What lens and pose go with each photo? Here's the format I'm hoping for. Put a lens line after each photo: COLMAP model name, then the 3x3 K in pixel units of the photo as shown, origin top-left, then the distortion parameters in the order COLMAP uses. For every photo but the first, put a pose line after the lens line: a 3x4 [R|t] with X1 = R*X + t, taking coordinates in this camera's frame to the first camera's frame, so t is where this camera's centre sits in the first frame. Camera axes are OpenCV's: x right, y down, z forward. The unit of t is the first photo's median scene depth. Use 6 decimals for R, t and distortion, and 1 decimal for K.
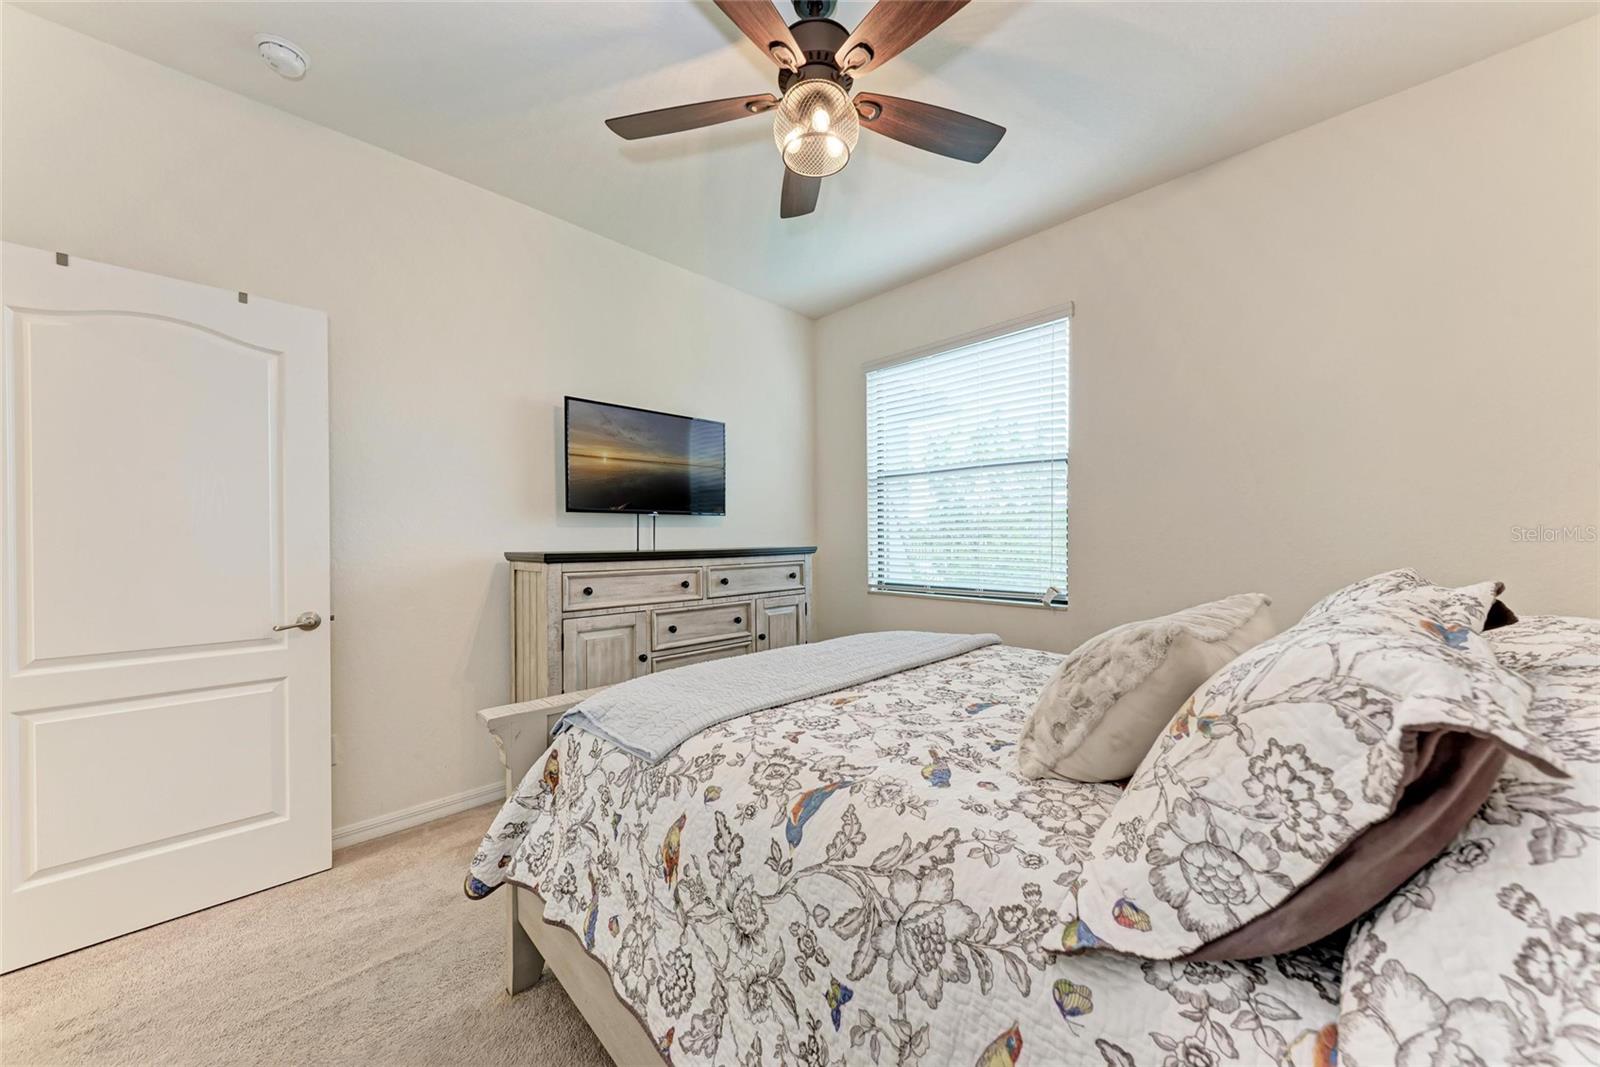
lens RADIAL K [[557.1, 0, 798.3], [0, 557.1, 542.0], [0, 0, 1]] dist [0.015310, -0.007622]
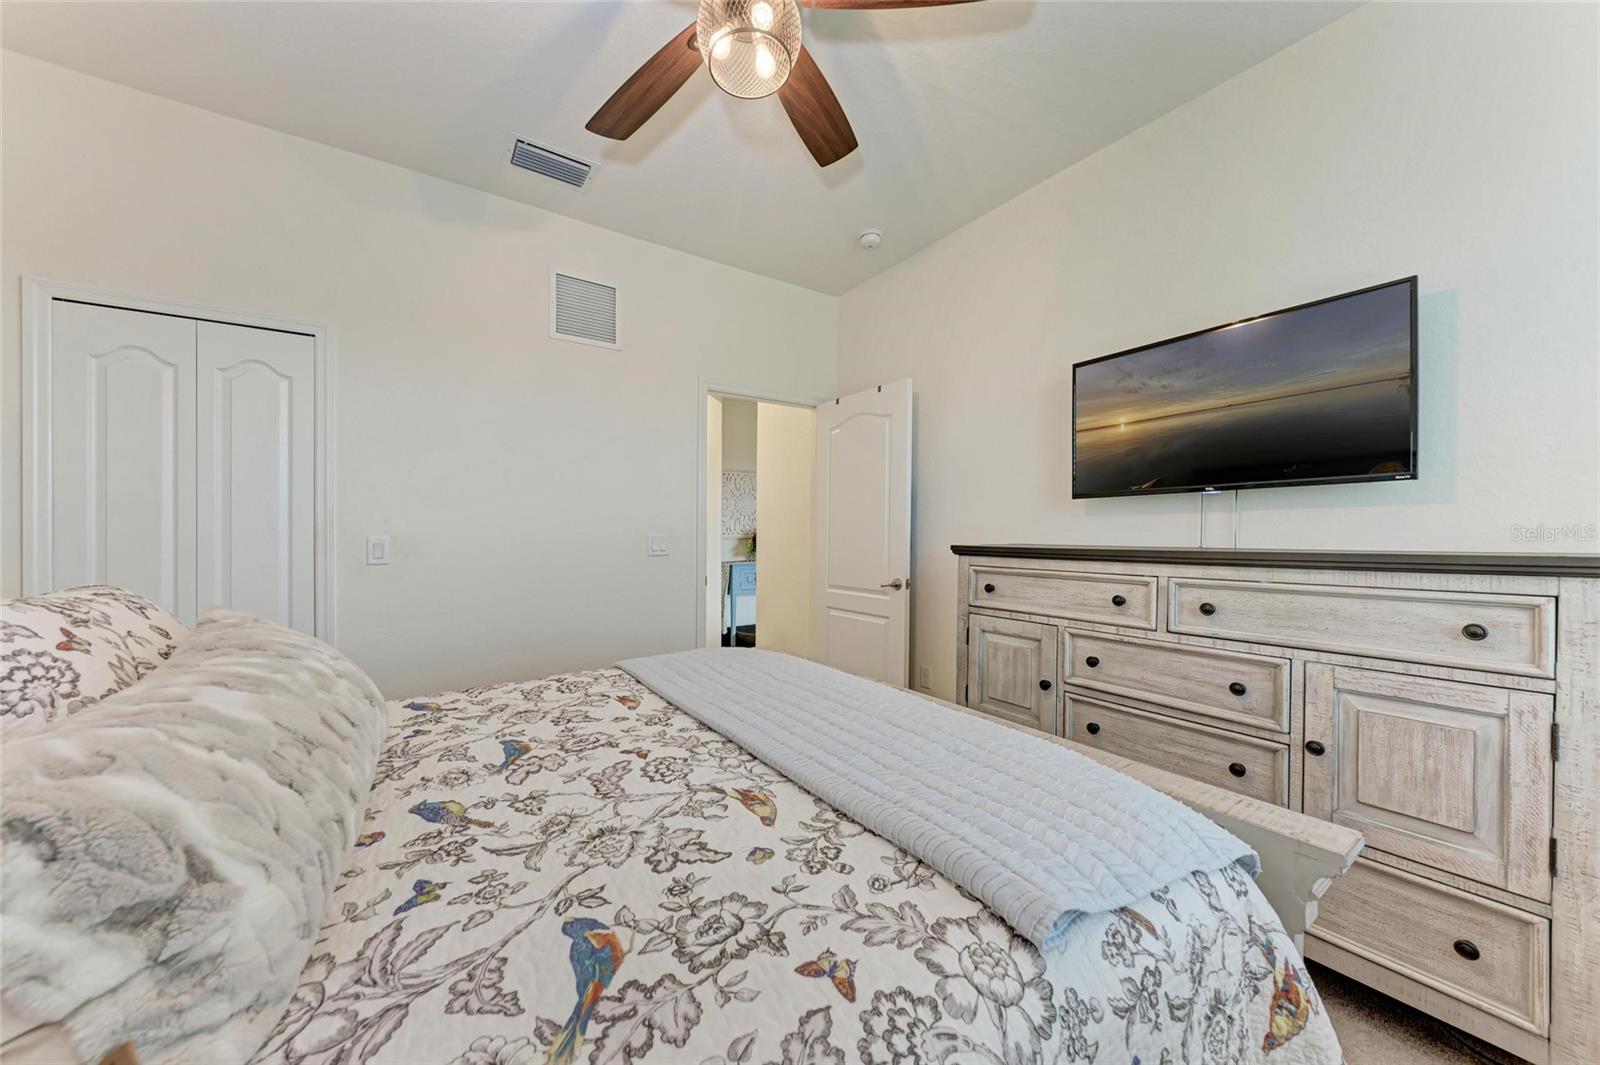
lens RADIAL K [[548.3, 0, 800.0], [0, 548.3, 532.5], [0, 0, 1]] dist [0.009193, -0.007062]
pose [[-0.158255, 0.005426, -0.987383, 0.535795], [-0.002853, 0.999978, 0.005952, -0.007454], [0.987394, 0.003759, -0.158236, 0.795434]]
